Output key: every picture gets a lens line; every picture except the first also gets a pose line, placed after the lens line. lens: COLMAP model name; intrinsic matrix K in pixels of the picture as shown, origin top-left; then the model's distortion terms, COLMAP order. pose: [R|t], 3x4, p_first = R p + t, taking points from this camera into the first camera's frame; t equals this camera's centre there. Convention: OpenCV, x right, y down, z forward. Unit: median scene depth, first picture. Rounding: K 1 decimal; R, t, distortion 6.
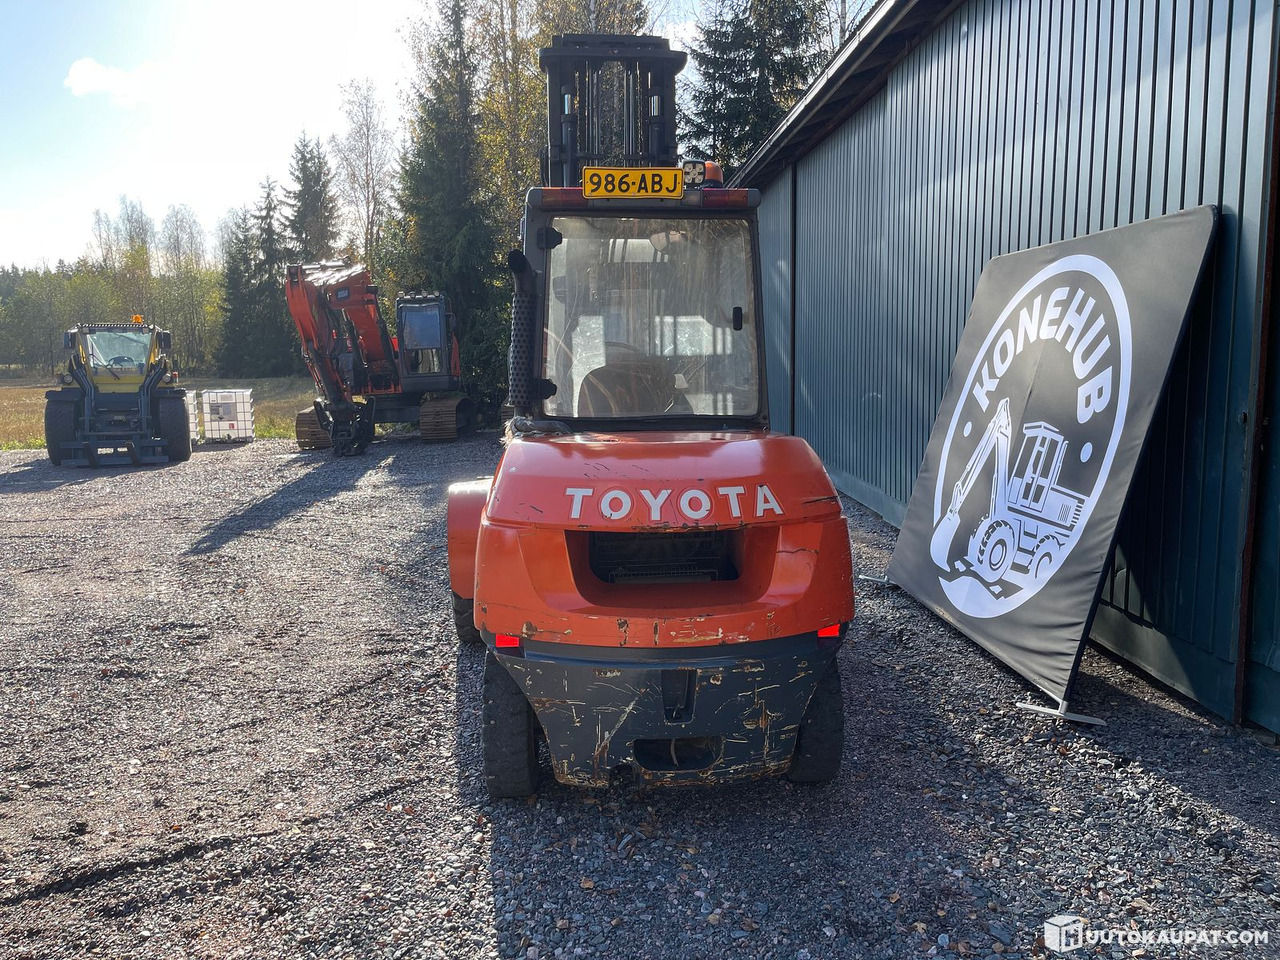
lens RADIAL K [[960.2, 0, 636.4], [0, 960.2, 477.5], [0, 0, 1]] dist [0.025127, 0.002203]
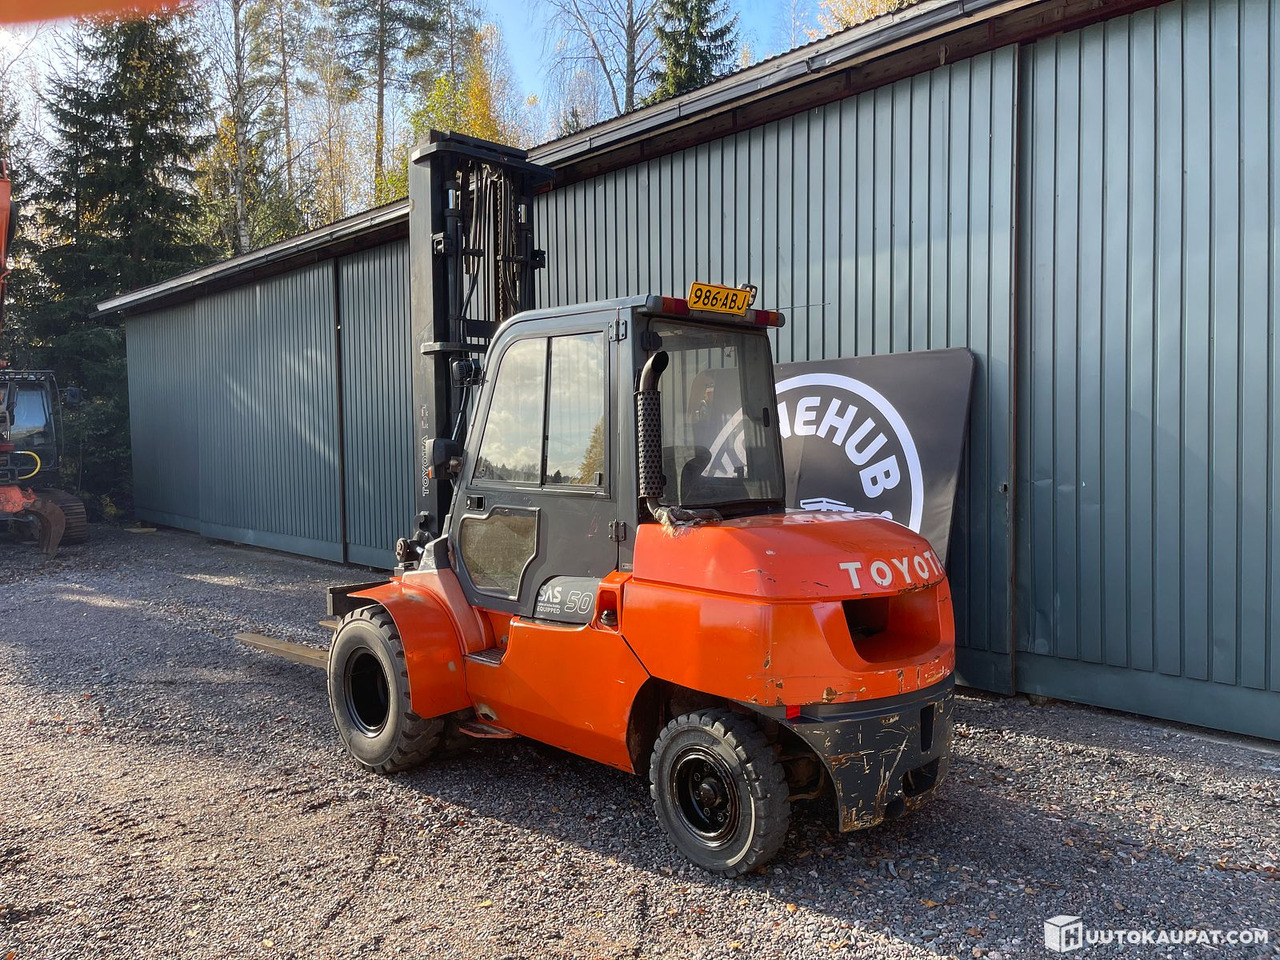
lens RADIAL K [[961.4, 0, 640.1], [0, 961.4, 473.4], [0, 0, 1]] dist [0.078415, -0.125165]
pose [[0.769635, -0.022727, 0.638080, -0.748345], [0.086505, 0.993863, -0.068941, -0.028240], [-0.632597, 0.108256, 0.766878, 0.191150]]
